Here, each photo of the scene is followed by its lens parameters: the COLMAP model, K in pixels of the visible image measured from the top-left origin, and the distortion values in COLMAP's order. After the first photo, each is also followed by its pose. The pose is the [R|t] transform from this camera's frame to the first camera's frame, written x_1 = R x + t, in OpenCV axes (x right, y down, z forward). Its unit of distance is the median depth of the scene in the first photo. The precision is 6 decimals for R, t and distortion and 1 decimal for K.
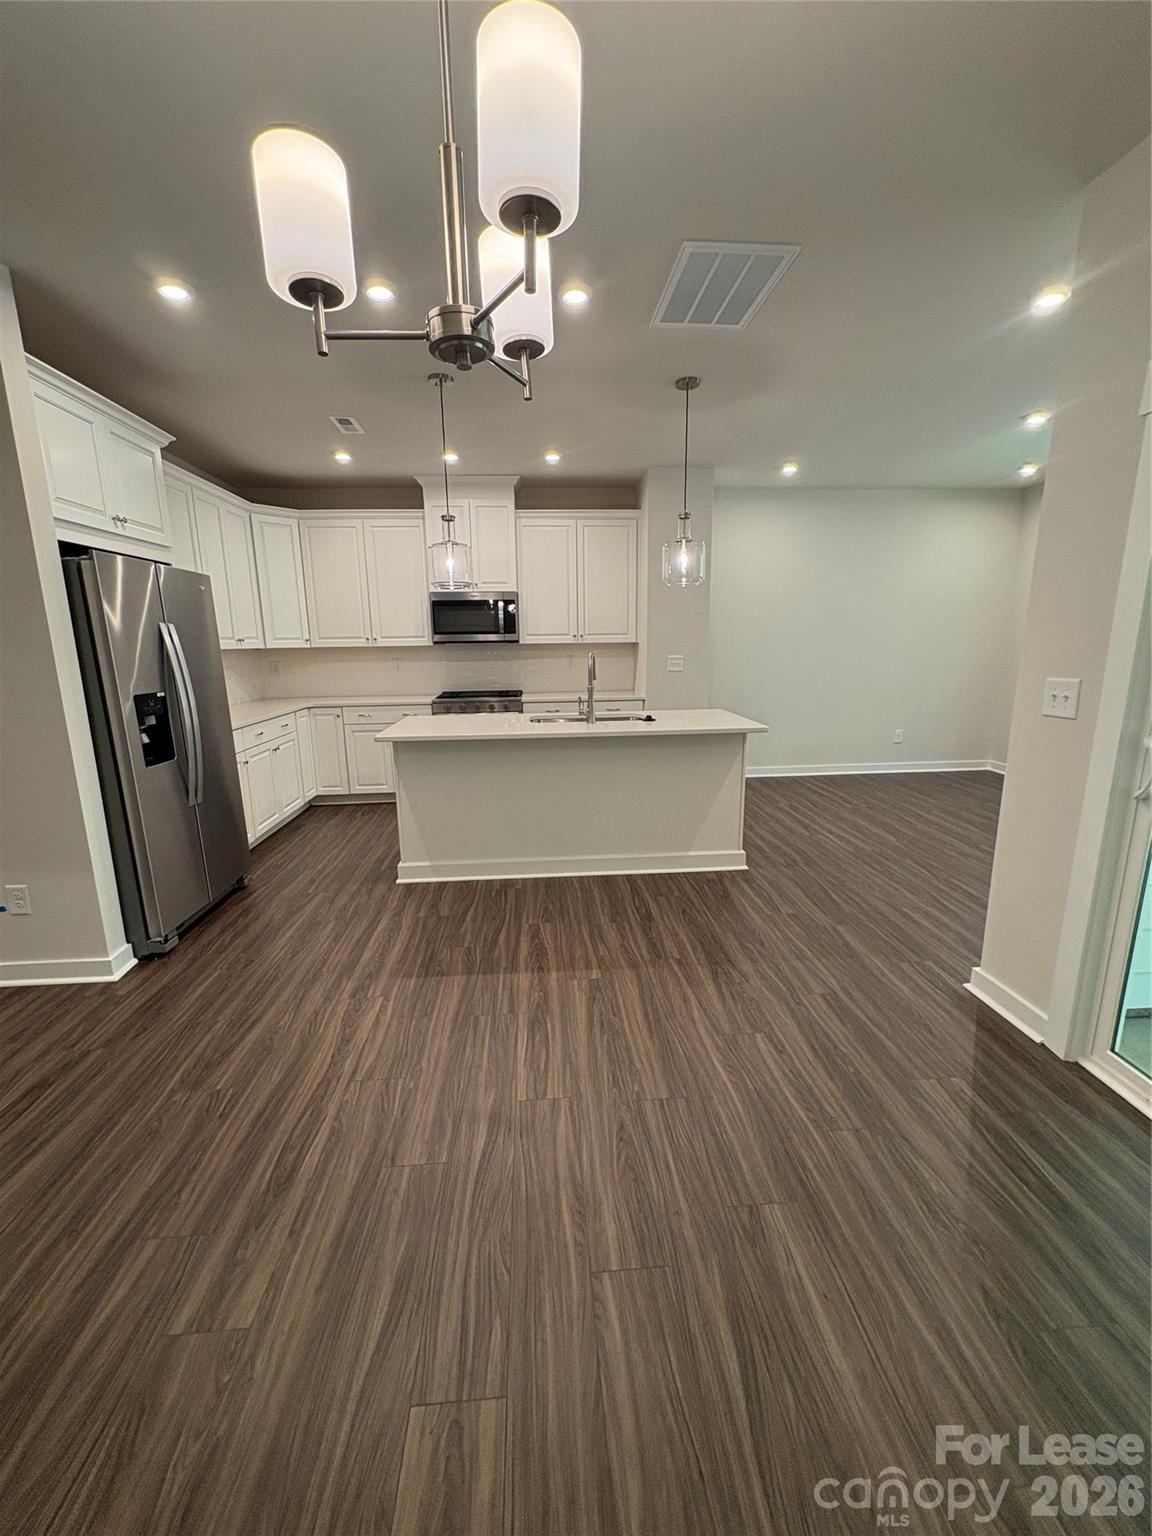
lens RADIAL K [[613.1, 0, 574.9], [0, 613.1, 766.9], [0, 0, 1]] dist [0.000538, -0.000491]
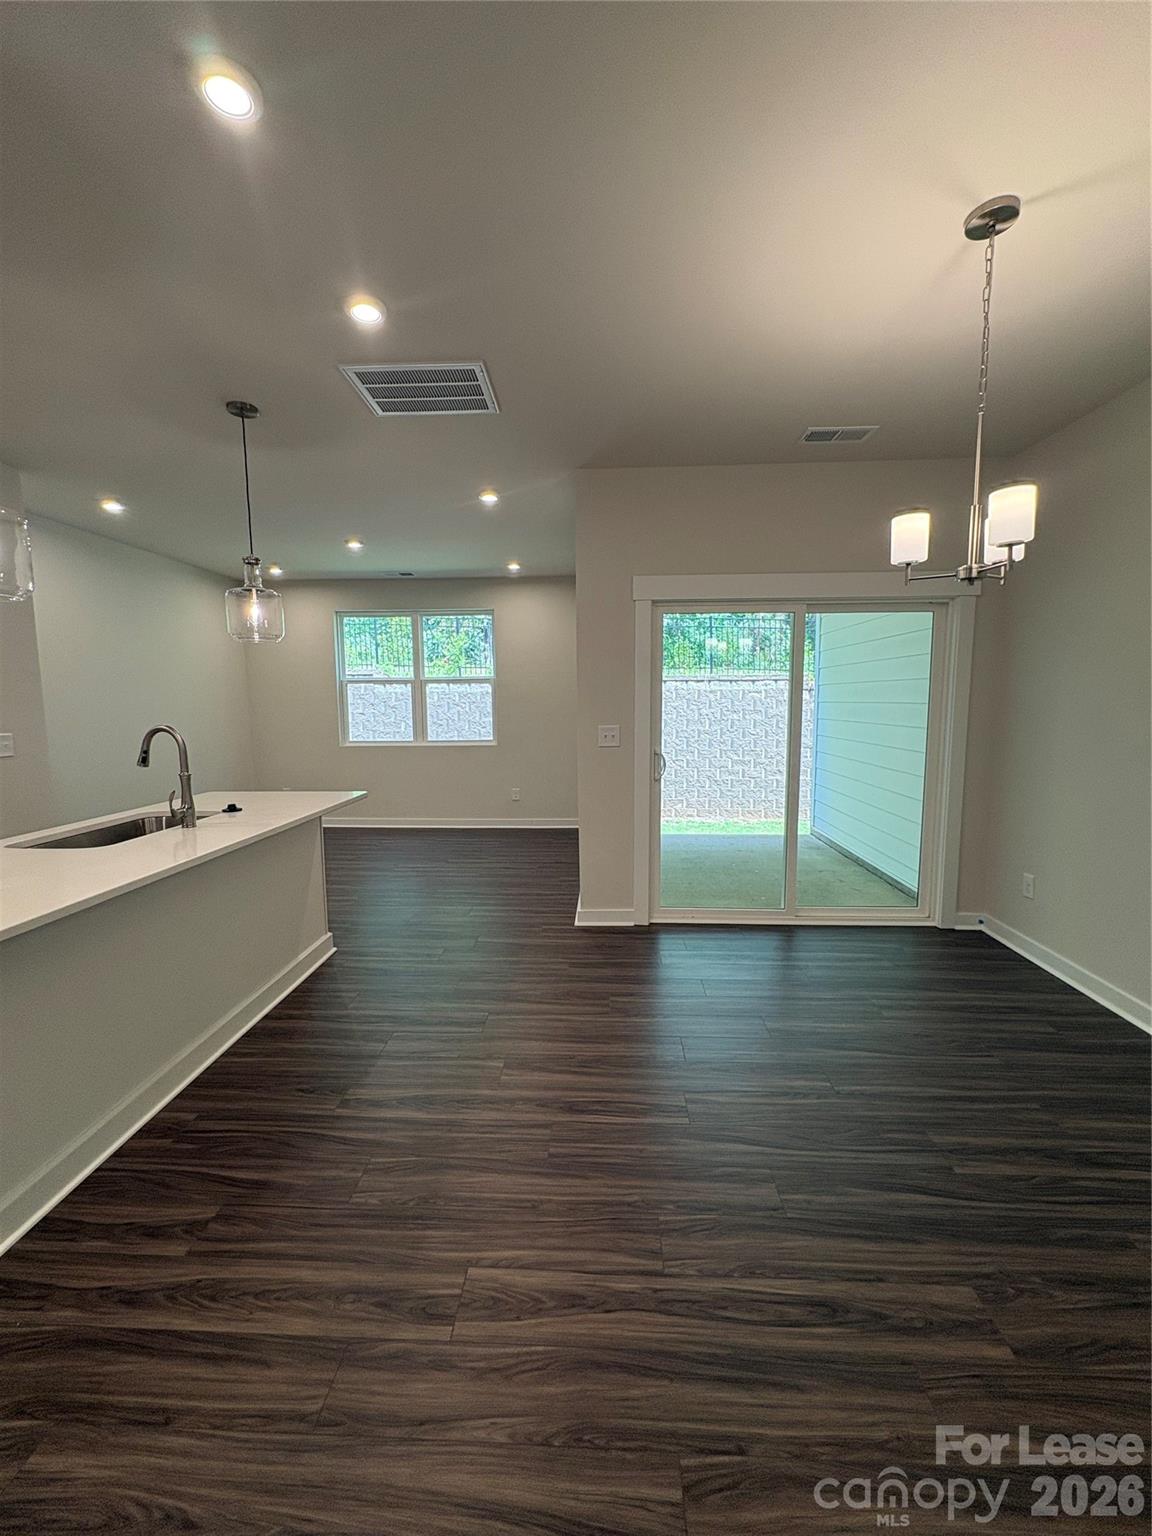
lens RADIAL K [[613.1, 0, 577.2], [0, 613.1, 767.5], [0, 0, 1]] dist [0.000538, -0.000491]
pose [[0.119835, -0.091954, 0.988526, -0.592921], [0.208555, 0.975816, 0.065489, -0.091779], [-0.970641, 0.198314, 0.136114, 0.487855]]
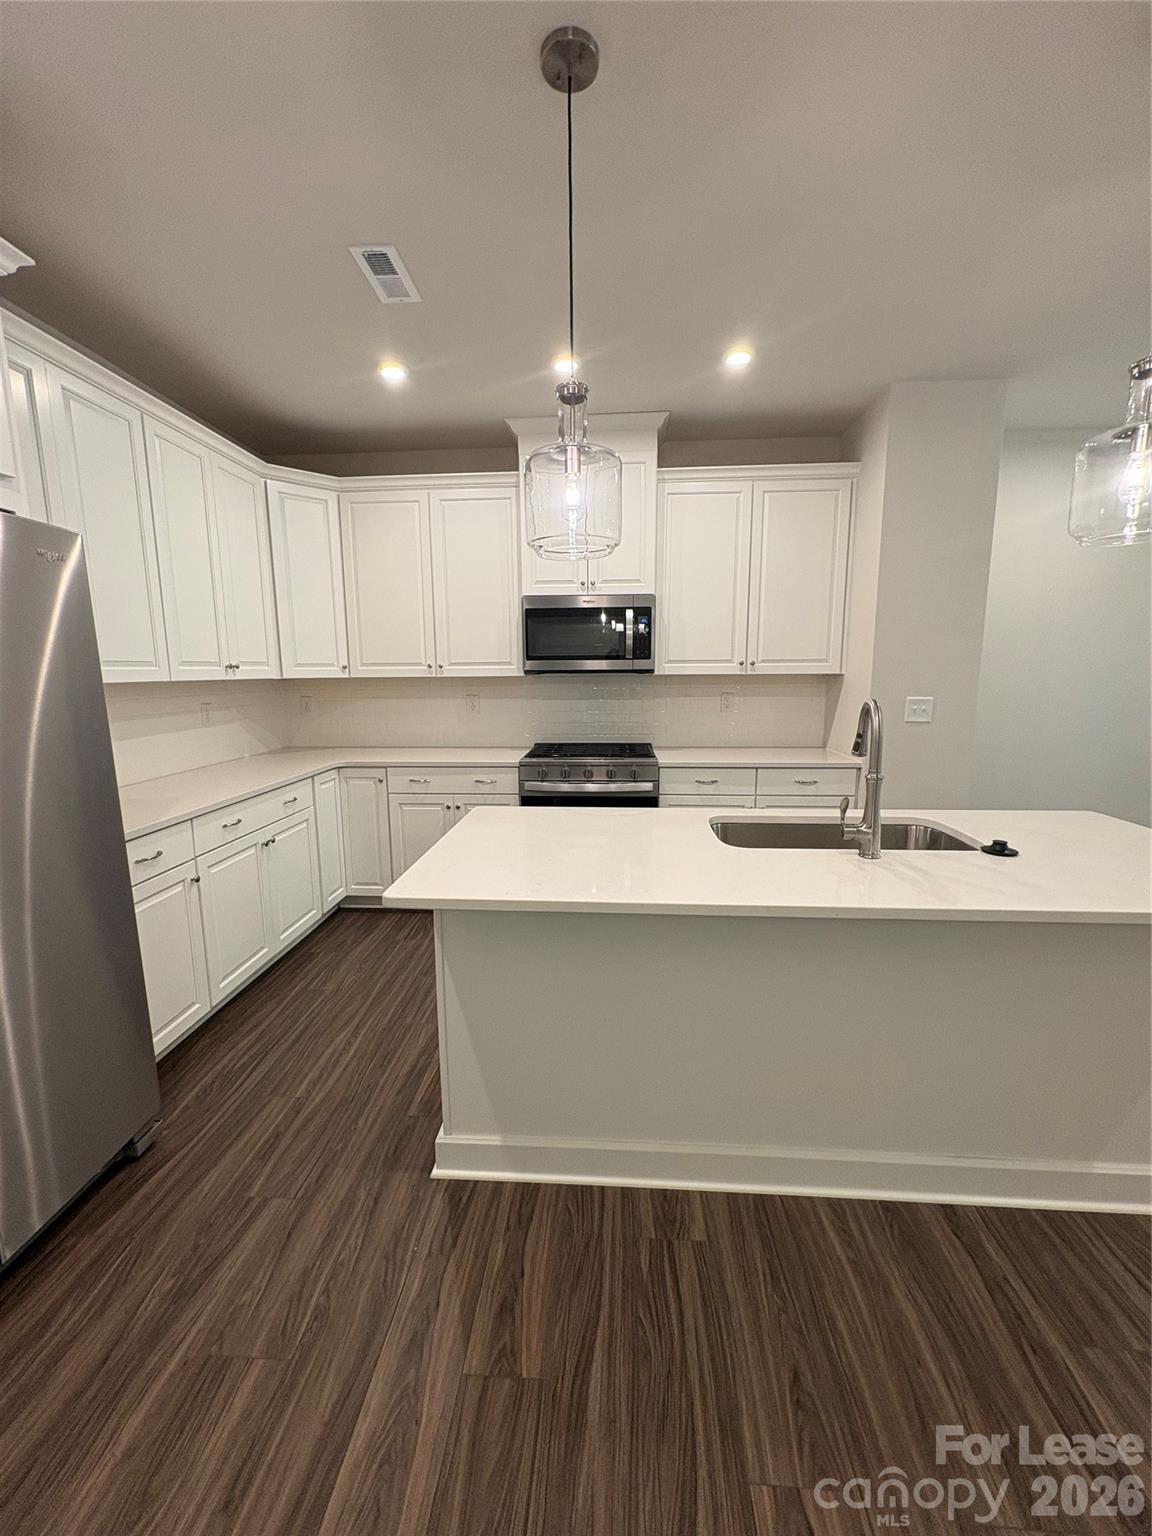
lens RADIAL K [[613.1, 0, 576.1], [0, 613.1, 766.2], [0, 0, 1]] dist [0.000538, -0.000491]
pose [[0.990740, 0.027751, -0.132904, -0.128288], [-0.033935, 0.998433, -0.044490, -0.111162], [0.131461, 0.048589, 0.990130, 0.537615]]
